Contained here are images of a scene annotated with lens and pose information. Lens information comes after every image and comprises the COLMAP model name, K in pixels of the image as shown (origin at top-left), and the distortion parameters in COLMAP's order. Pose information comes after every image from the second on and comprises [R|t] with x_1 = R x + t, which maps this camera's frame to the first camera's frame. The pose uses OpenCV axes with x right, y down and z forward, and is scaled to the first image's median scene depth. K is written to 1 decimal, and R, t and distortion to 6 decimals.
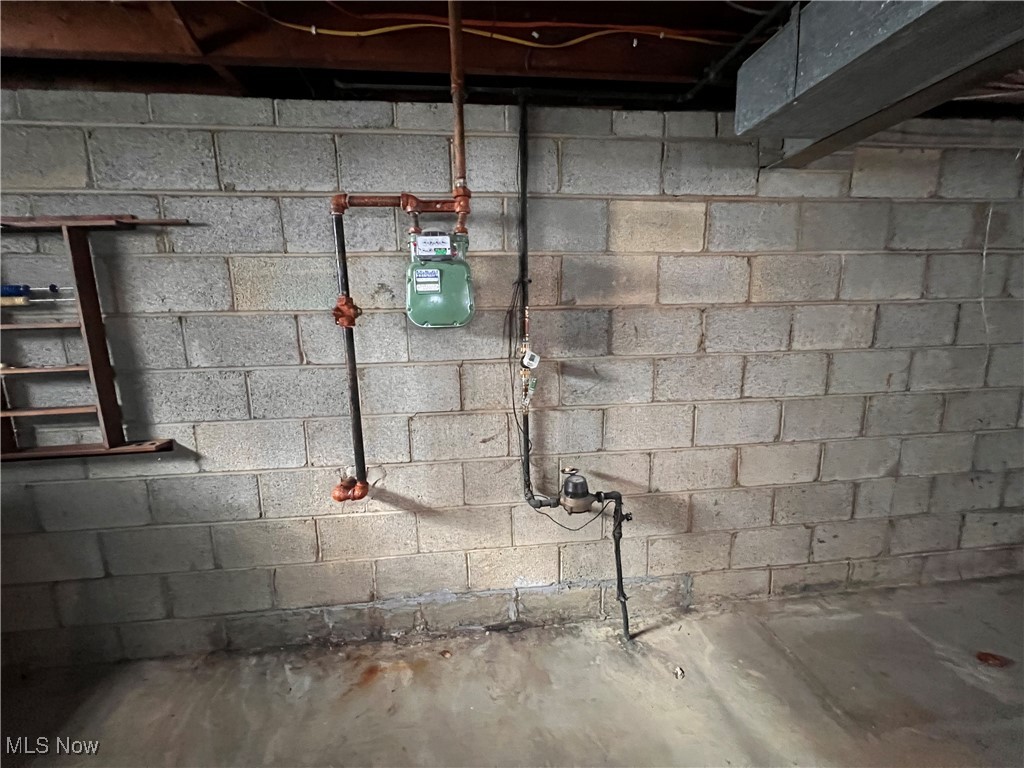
lens RADIAL K [[409.4, 0, 514.8], [0, 409.4, 386.9], [0, 0, 1]] dist [-0.001317, 0.000223]
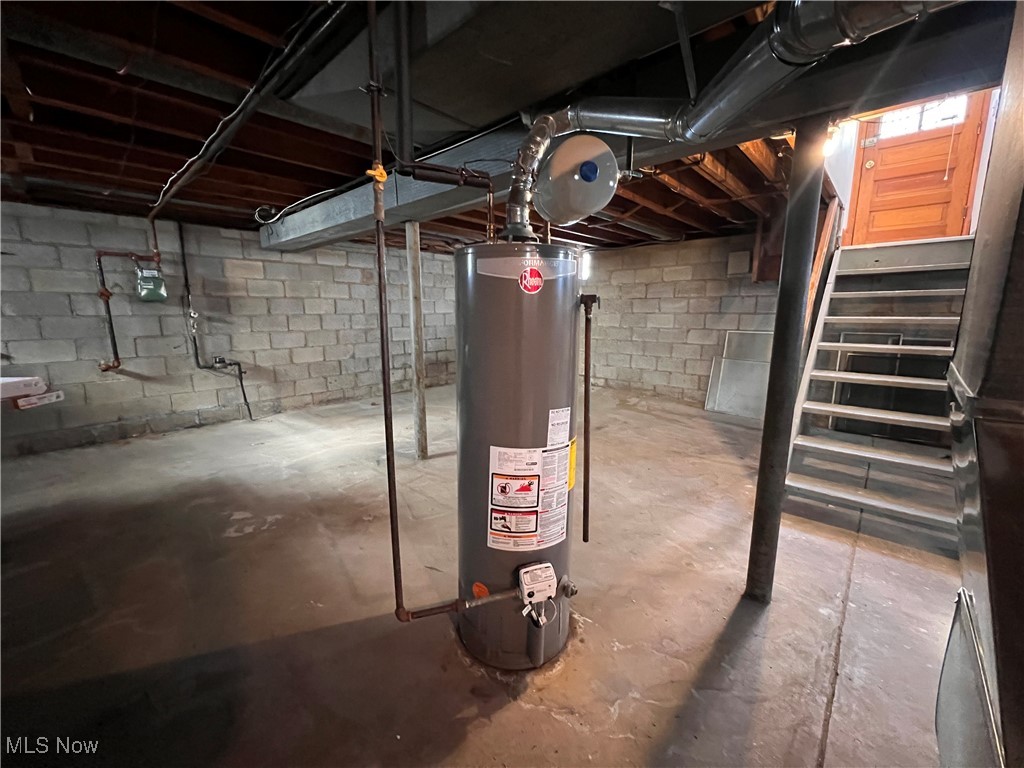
lens RADIAL K [[409.4, 0, 511.3], [0, 409.4, 383.1], [0, 0, 1]] dist [-0.001317, 0.000223]
pose [[0.750850, -0.097180, 0.653284, -0.187252], [0.097019, 0.994615, 0.036446, 0.464897], [-0.653308, 0.036015, 0.756235, -2.281620]]
